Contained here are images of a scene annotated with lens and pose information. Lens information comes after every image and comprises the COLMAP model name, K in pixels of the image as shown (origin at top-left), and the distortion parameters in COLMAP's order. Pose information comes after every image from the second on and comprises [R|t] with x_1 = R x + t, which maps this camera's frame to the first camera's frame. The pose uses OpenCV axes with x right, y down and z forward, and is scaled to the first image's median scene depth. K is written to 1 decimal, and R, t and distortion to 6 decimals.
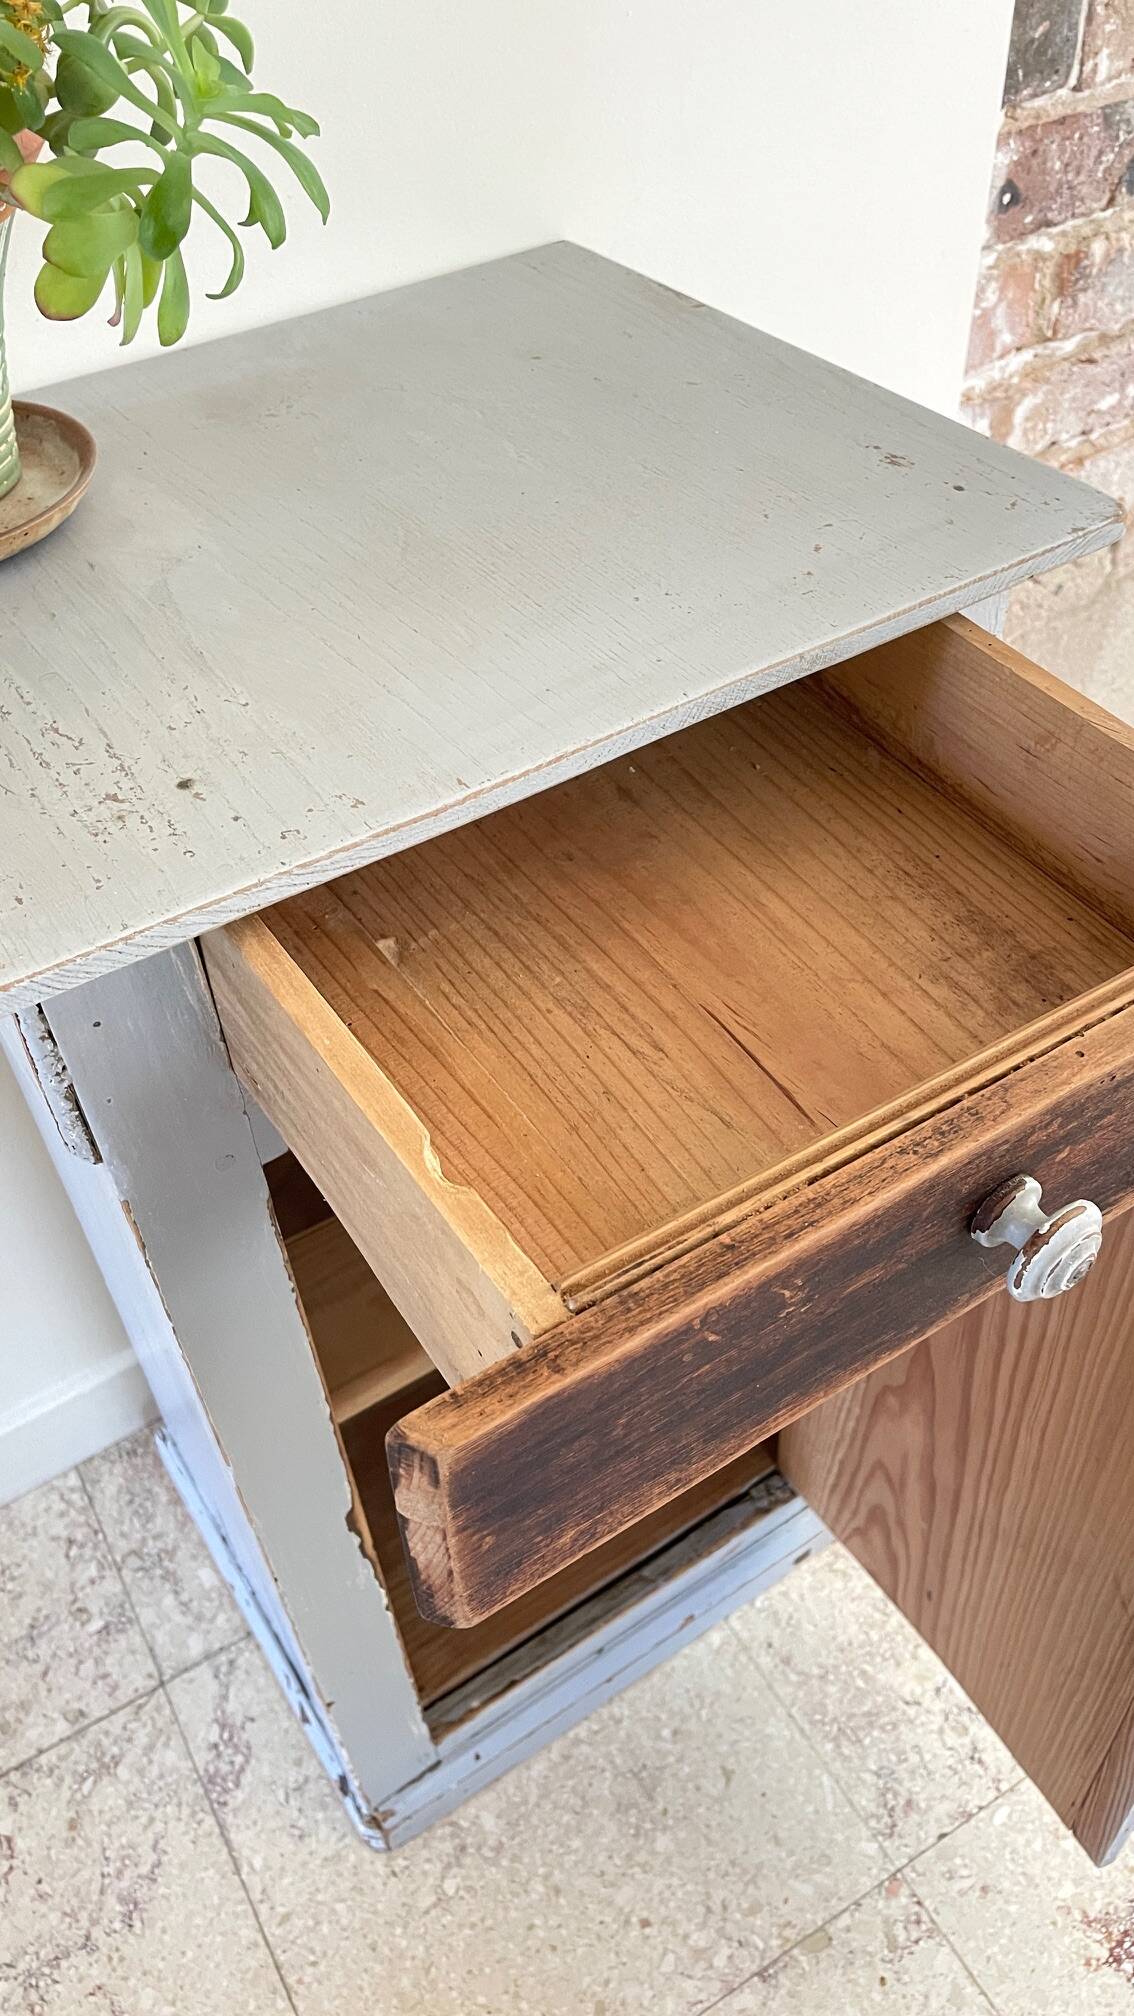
lens RADIAL K [[1537.7, 0, 552.8], [0, 1537.7, 1022.9], [0, 0, 1]] dist [0.052444, -0.071500]
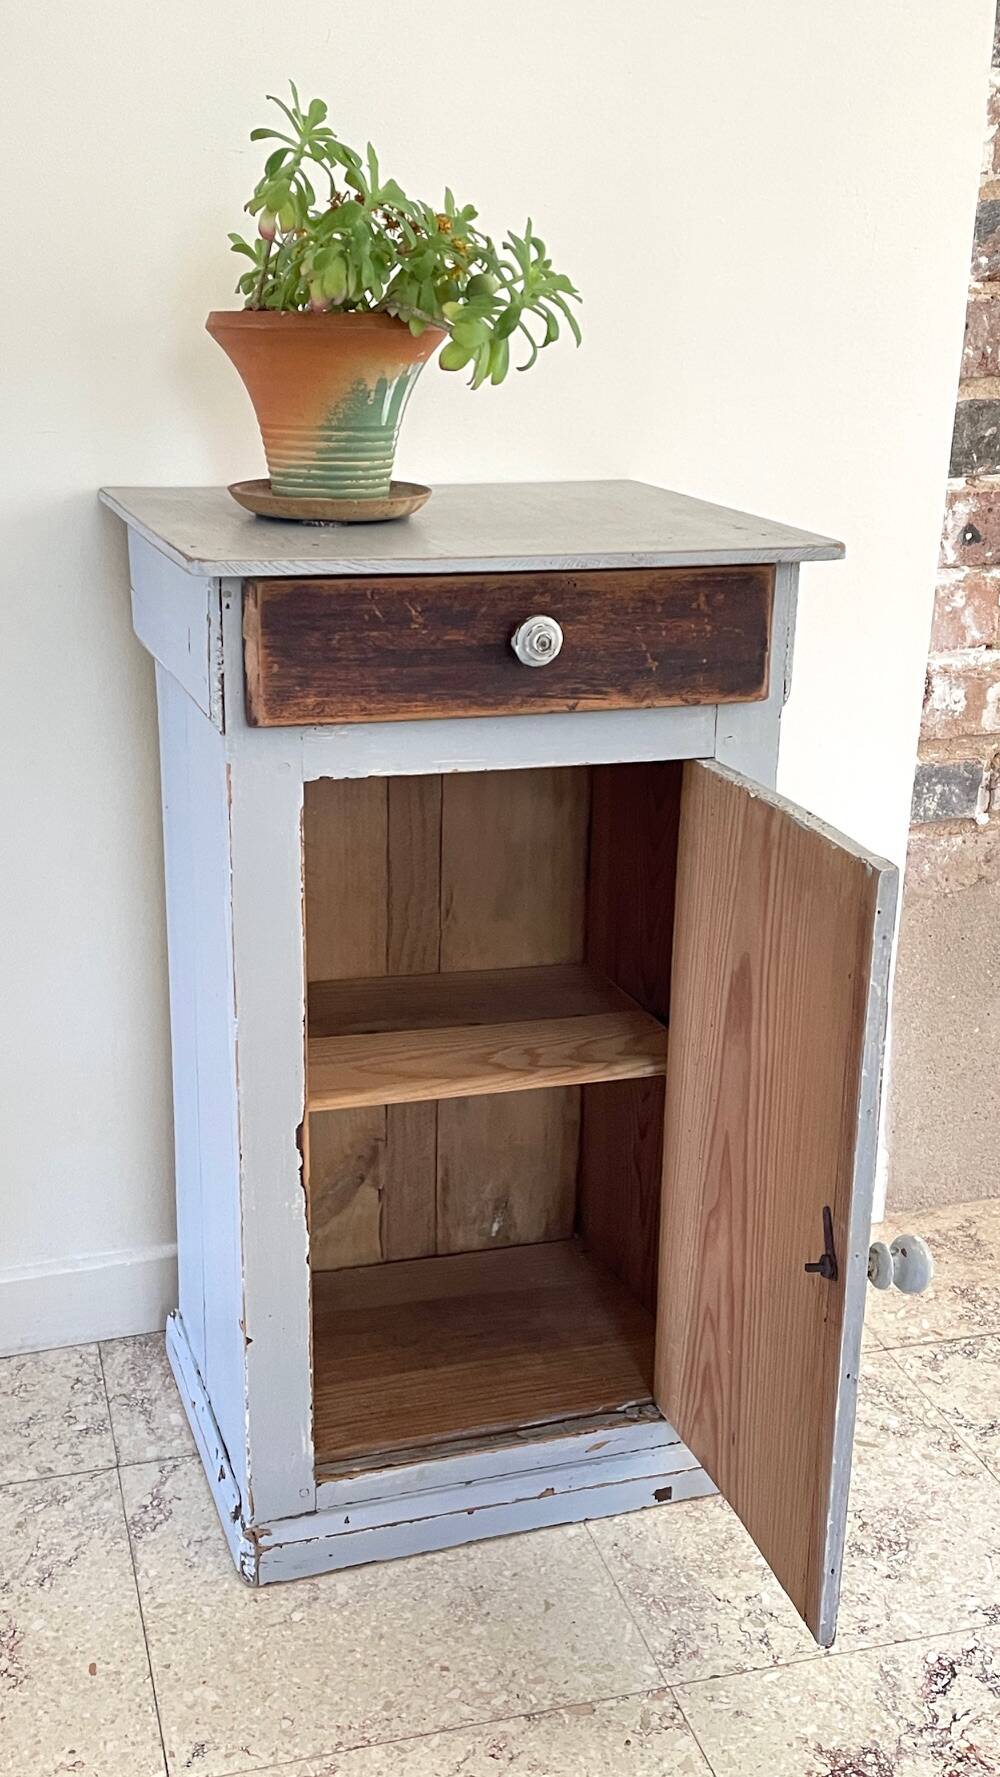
lens RADIAL K [[1904.9, 0, 474.8], [0, 1904.9, 929.1], [0, 0, 1]] dist [0.062676, 0.000000]
pose [[0.964098, 0.154151, -0.216224, 0.295005], [-0.230533, 0.889995, -0.393400, 0.617450], [0.131796, 0.429123, 0.893579, -0.514158]]
